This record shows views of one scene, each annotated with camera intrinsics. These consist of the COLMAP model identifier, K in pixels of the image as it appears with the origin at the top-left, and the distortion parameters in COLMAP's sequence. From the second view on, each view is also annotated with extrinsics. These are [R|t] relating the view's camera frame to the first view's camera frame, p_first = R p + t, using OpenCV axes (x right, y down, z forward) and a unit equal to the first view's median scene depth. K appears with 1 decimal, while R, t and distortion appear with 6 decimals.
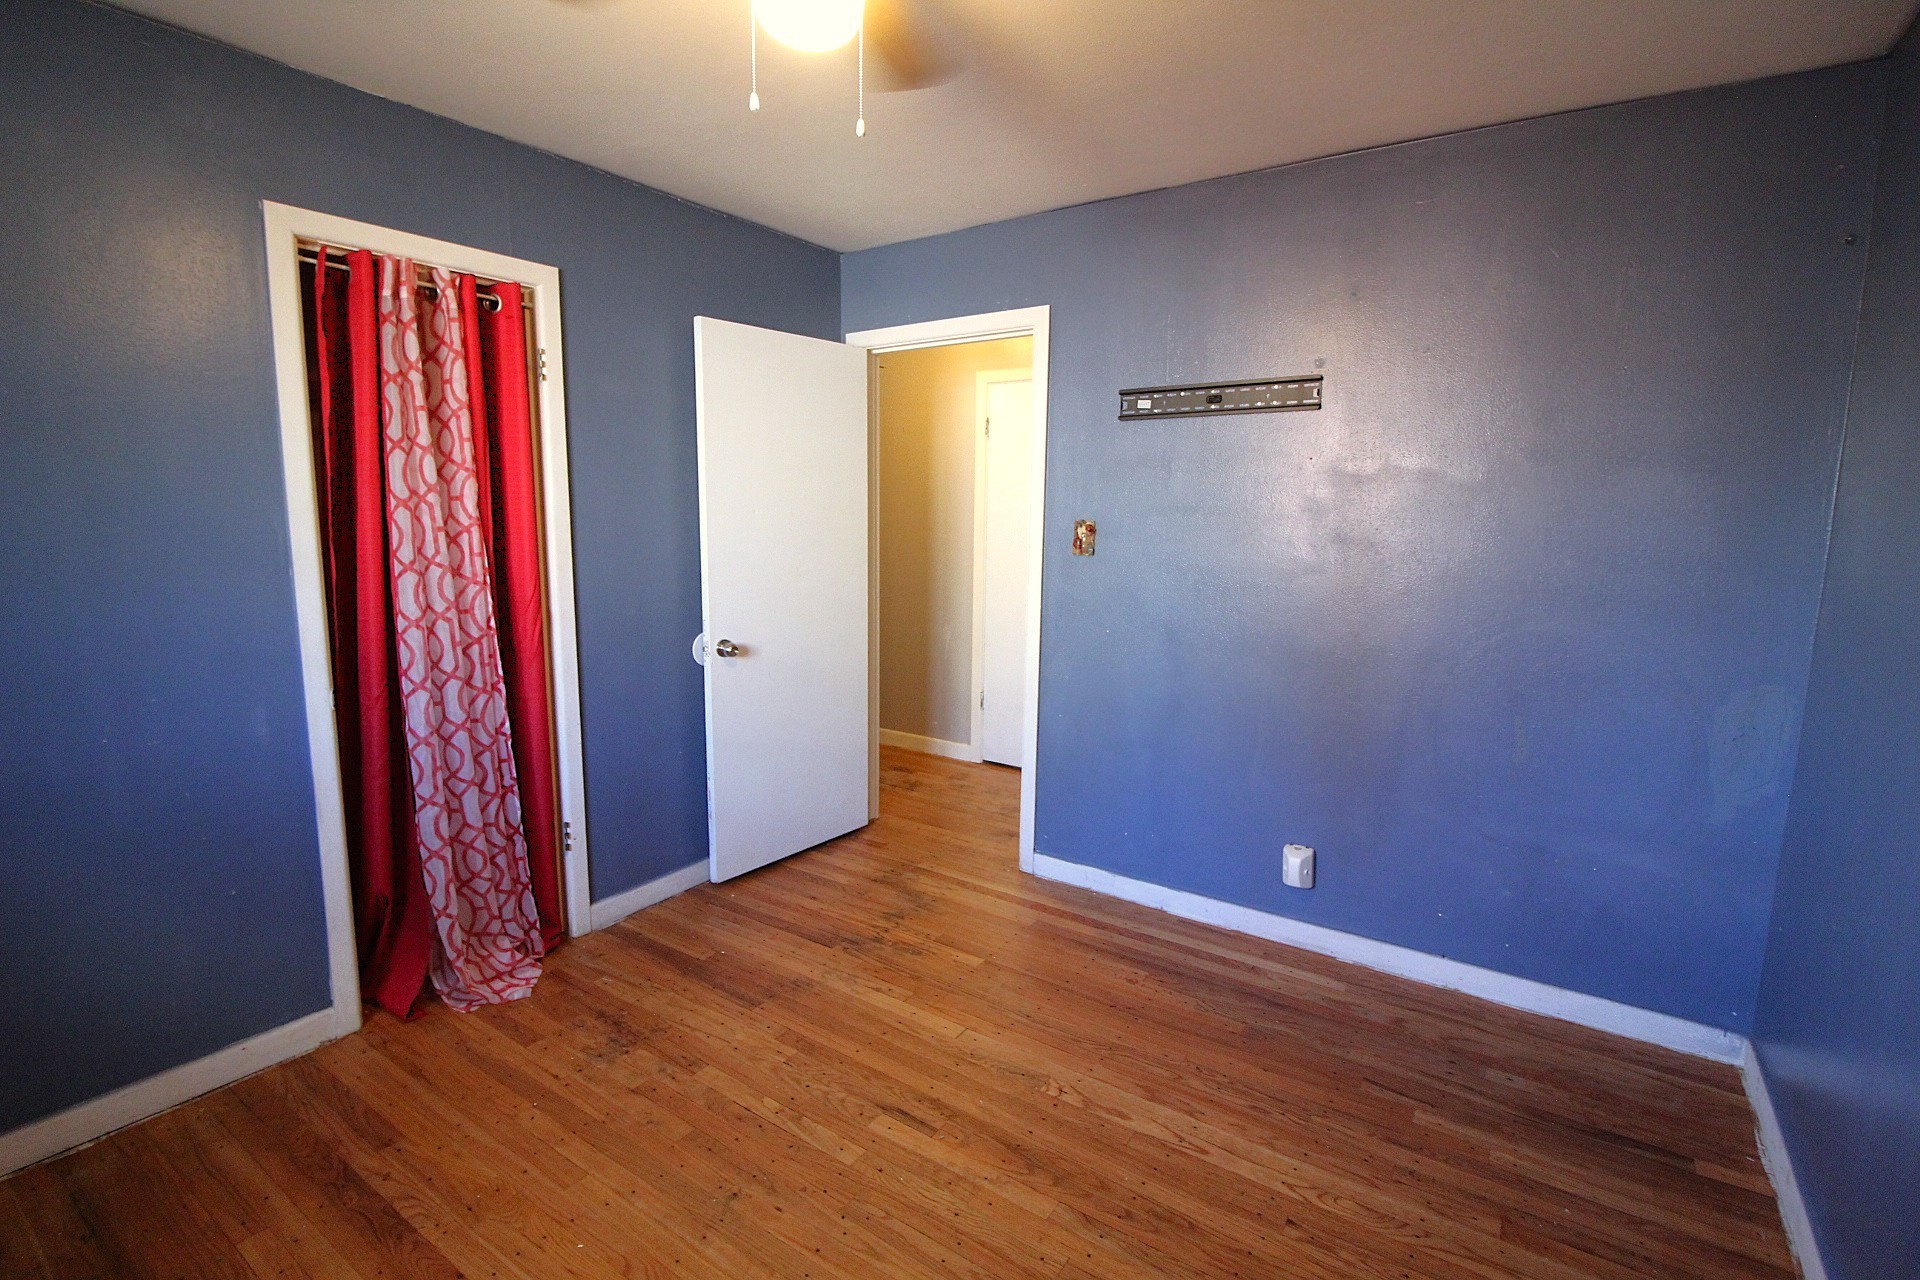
lens RADIAL K [[919.9, 0, 958.5], [0, 919.9, 637.8], [0, 0, 1]] dist [-0.010226, -0.005698]
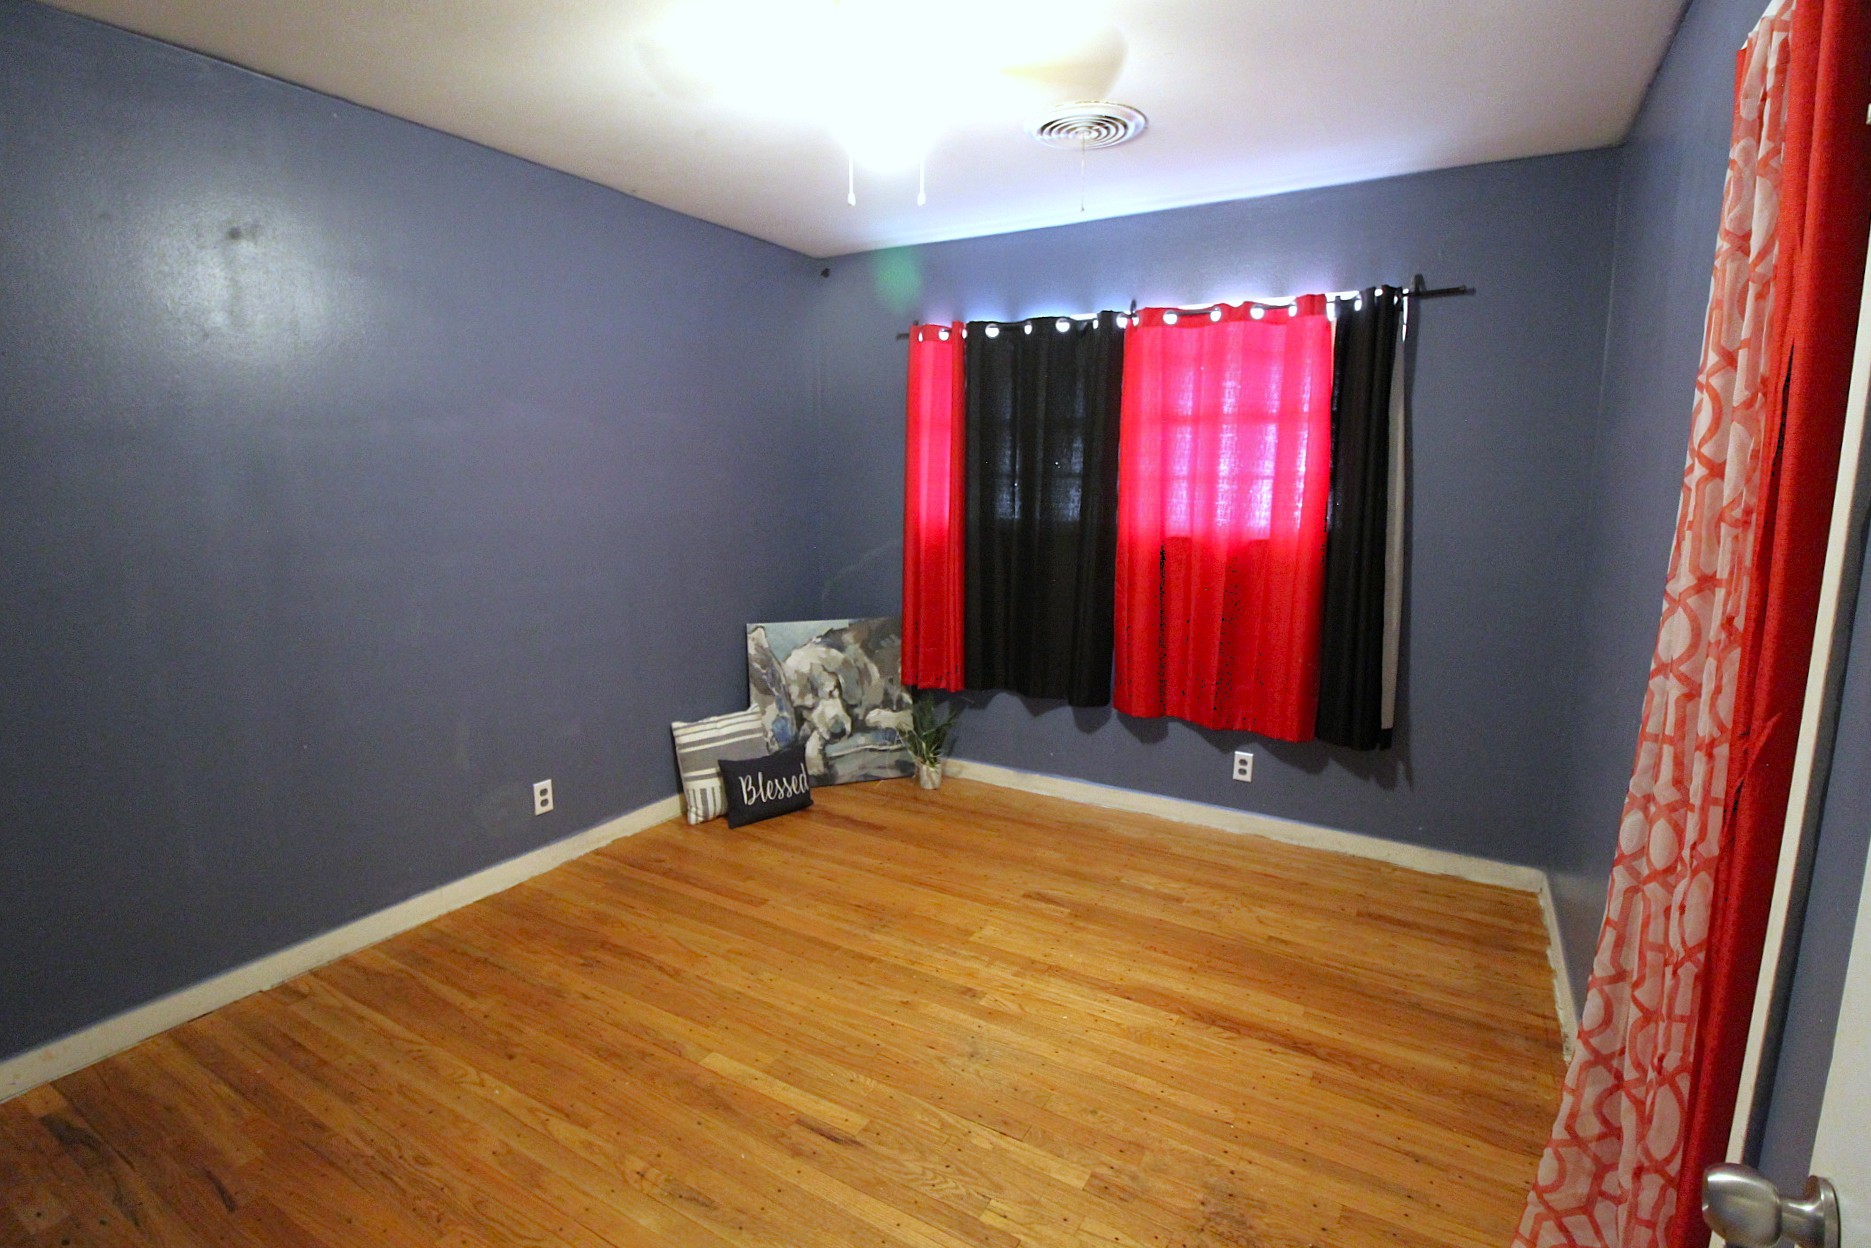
lens RADIAL K [[896.5, 0, 934.8], [0, 896.5, 617.0], [0, 0, 1]] dist [-0.010226, -0.005698]
pose [[-0.997445, -0.007092, -0.071089, -0.095592], [-0.027139, 0.958082, 0.285207, -0.238170], [0.066086, 0.286408, -0.955826, 1.718463]]
